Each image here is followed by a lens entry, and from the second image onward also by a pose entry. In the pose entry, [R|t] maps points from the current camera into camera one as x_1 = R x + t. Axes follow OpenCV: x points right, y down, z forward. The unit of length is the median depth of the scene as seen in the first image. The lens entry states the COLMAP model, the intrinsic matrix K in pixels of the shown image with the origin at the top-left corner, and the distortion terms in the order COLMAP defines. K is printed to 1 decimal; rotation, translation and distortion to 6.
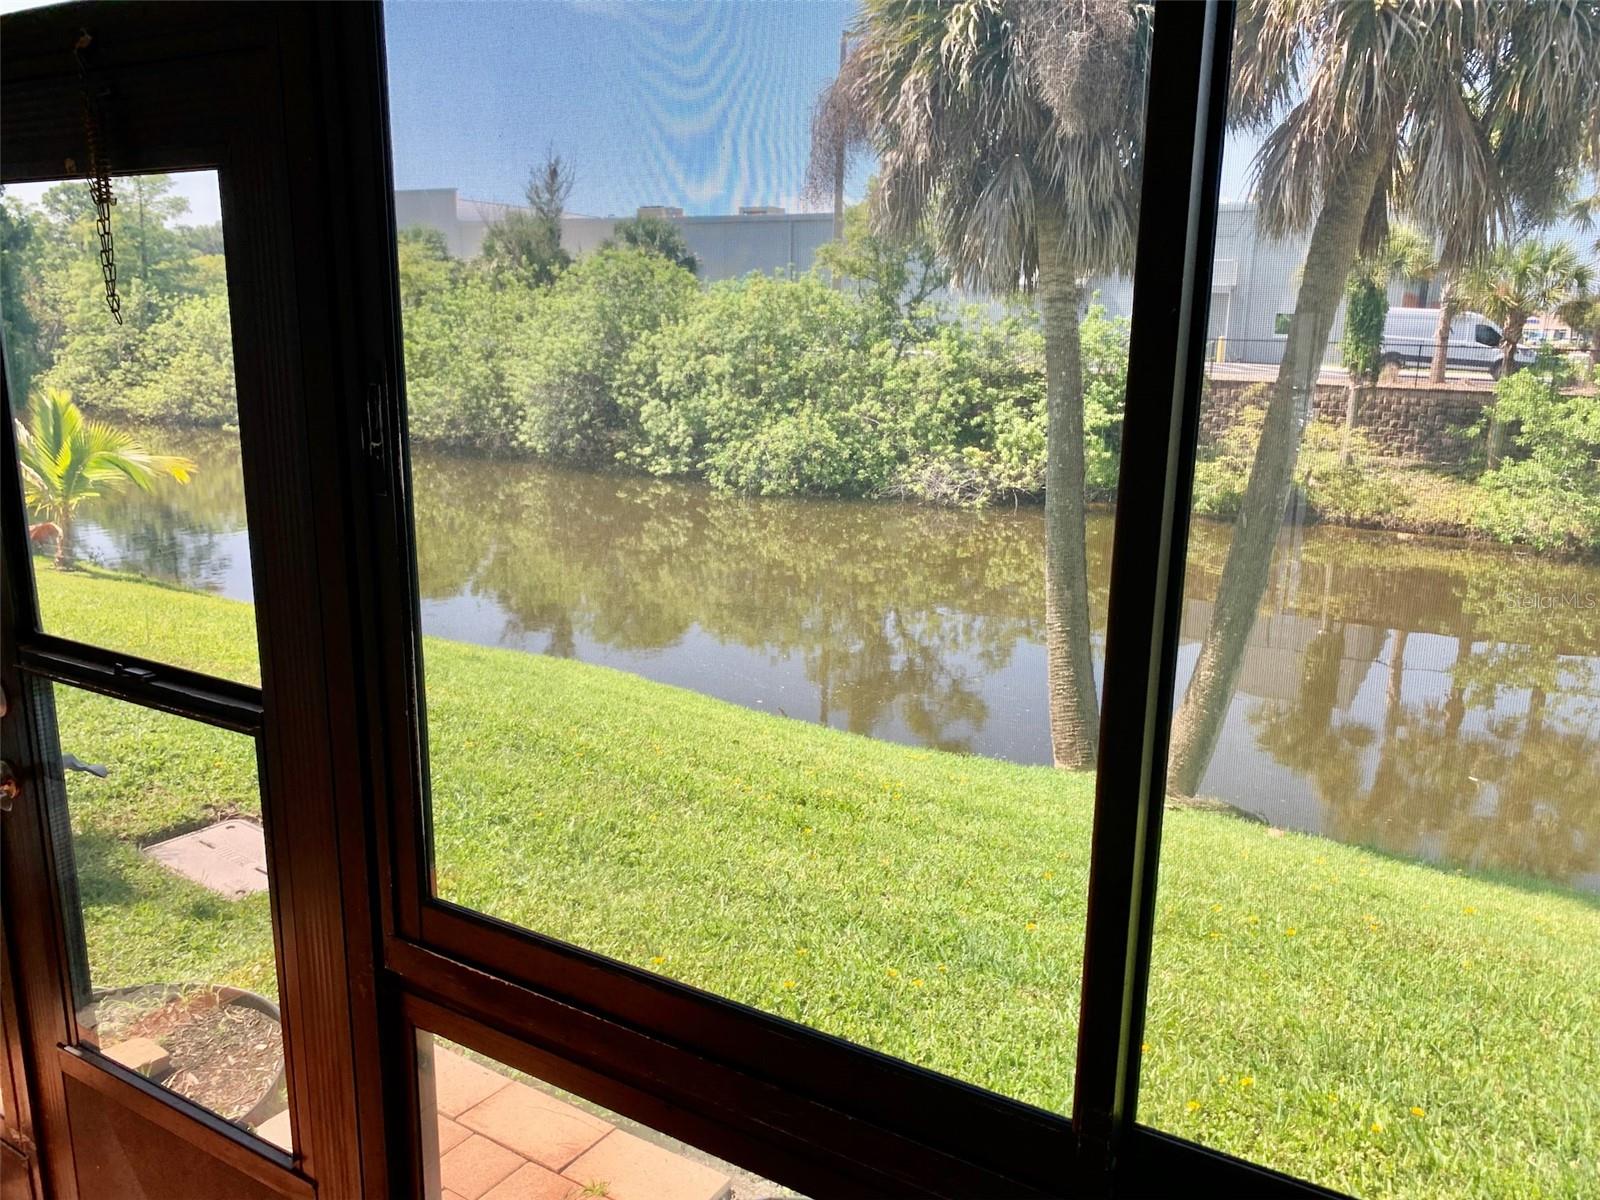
lens RADIAL K [[1230.2, 0, 800.0], [0, 1230.2, 600.0], [0, 0, 1]] dist [0.005739, -0.002641]
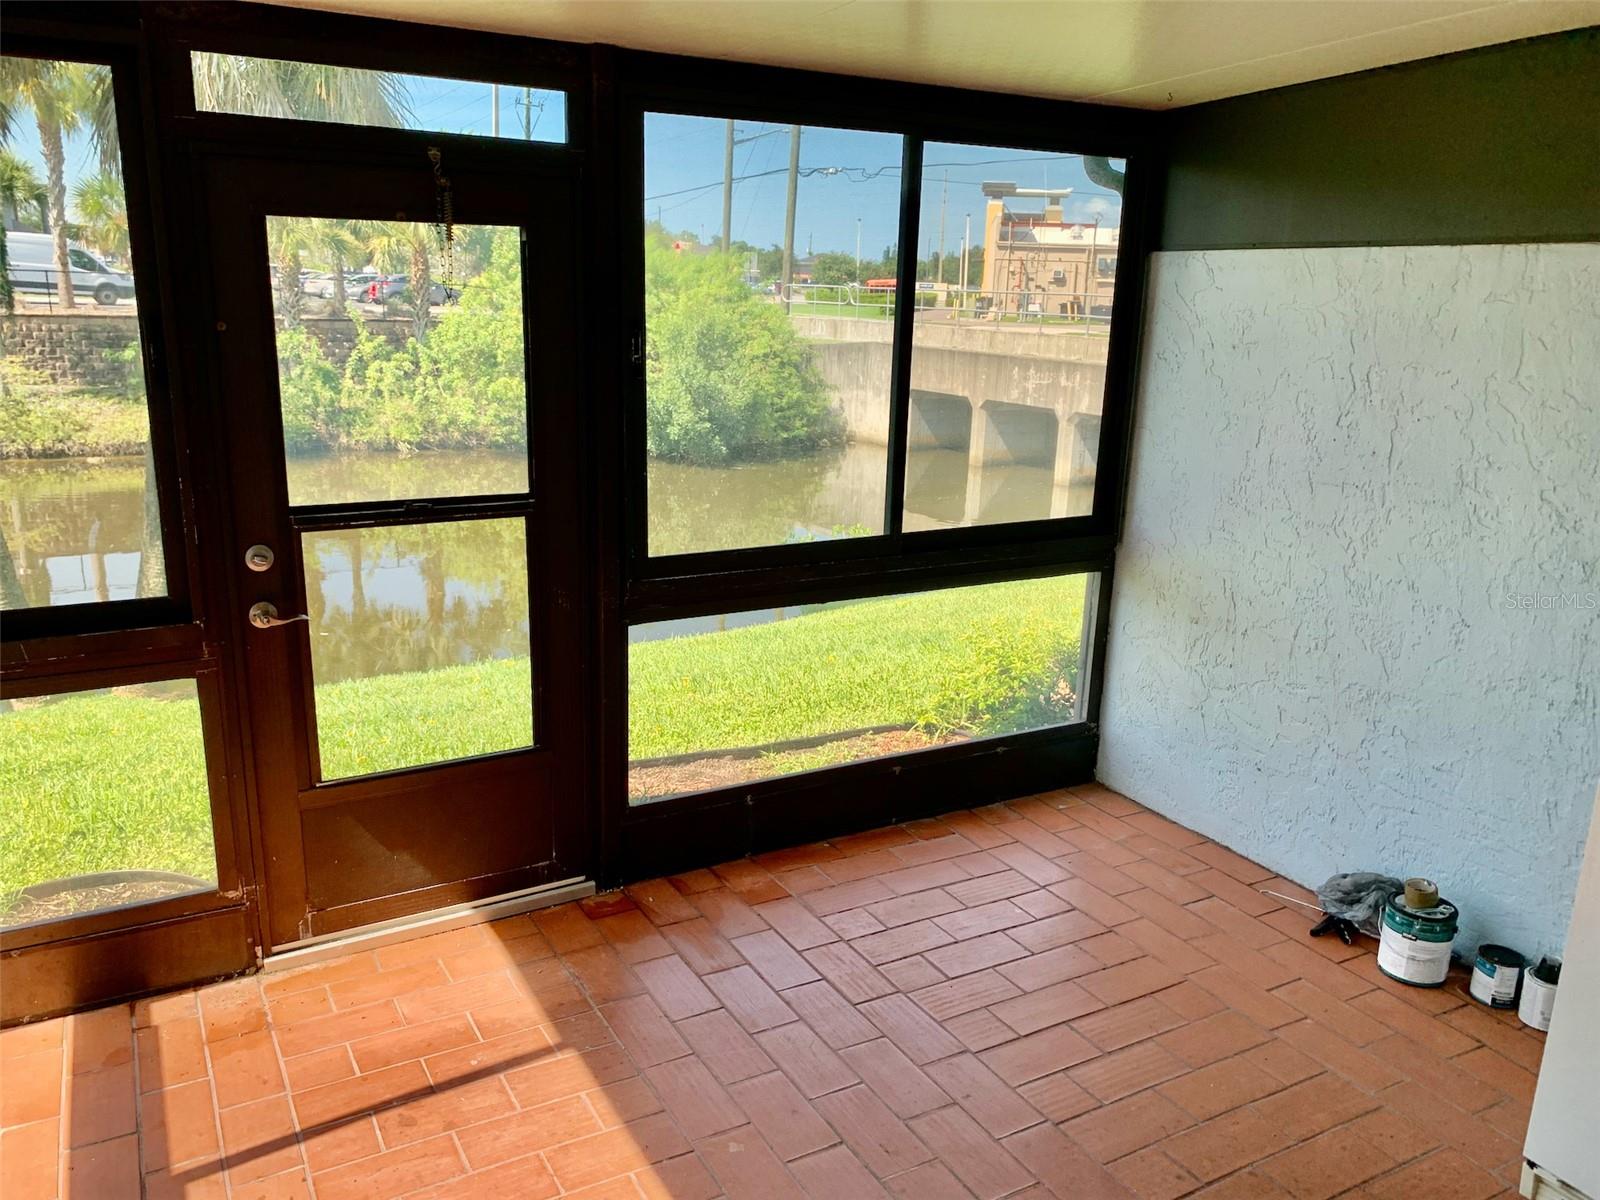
lens RADIAL K [[1230.2, 0, 800.0], [0, 1230.2, 600.0], [0, 0, 1]] dist [0.005739, -0.002641]
pose [[0.484008, -0.225003, 0.845642, -0.111884], [0.173501, 0.971867, 0.159284, 0.000103], [-0.857691, 0.069625, 0.509430, -0.019645]]
